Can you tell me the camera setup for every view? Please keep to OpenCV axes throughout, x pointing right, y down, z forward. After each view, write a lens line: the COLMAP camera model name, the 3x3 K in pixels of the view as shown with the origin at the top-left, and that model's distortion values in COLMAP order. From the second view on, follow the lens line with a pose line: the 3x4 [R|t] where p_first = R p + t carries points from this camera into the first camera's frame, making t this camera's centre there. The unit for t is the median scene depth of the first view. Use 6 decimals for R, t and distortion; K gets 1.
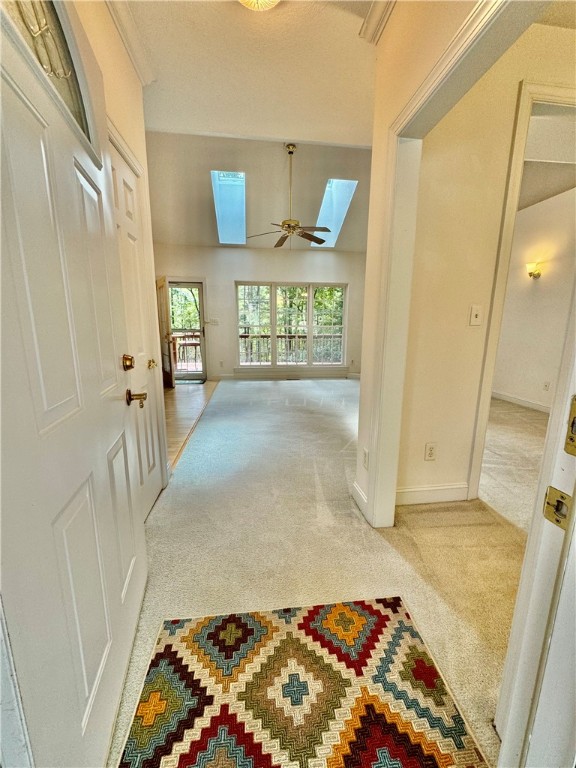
lens RADIAL K [[308.5, 0, 288.0], [0, 308.5, 384.0], [0, 0, 1]] dist [-0.000048, 0.000141]
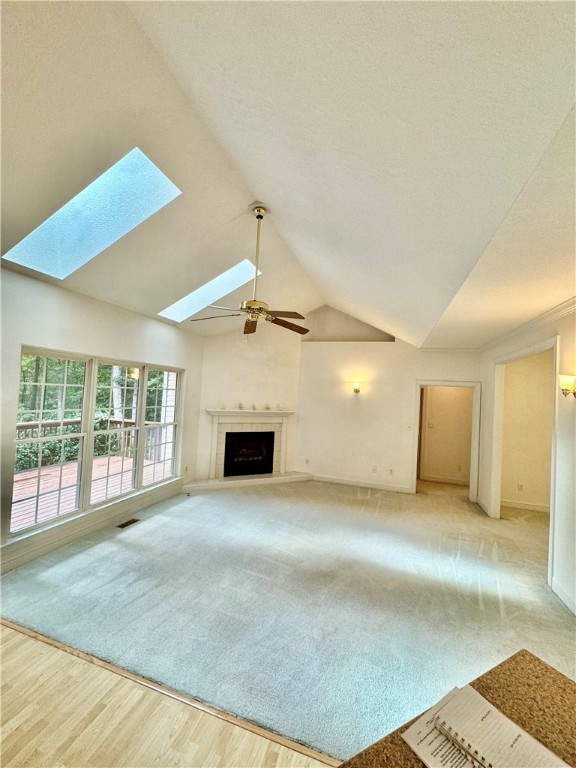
lens RADIAL K [[308.5, 0, 288.0], [0, 308.5, 384.0], [0, 0, 1]] dist [-0.000048, 0.000141]
pose [[0.422897, 0.041106, 0.905245, -0.612165], [0.115842, 0.988322, -0.098995, -0.277858], [-0.898743, 0.146730, 0.413197, 0.695828]]
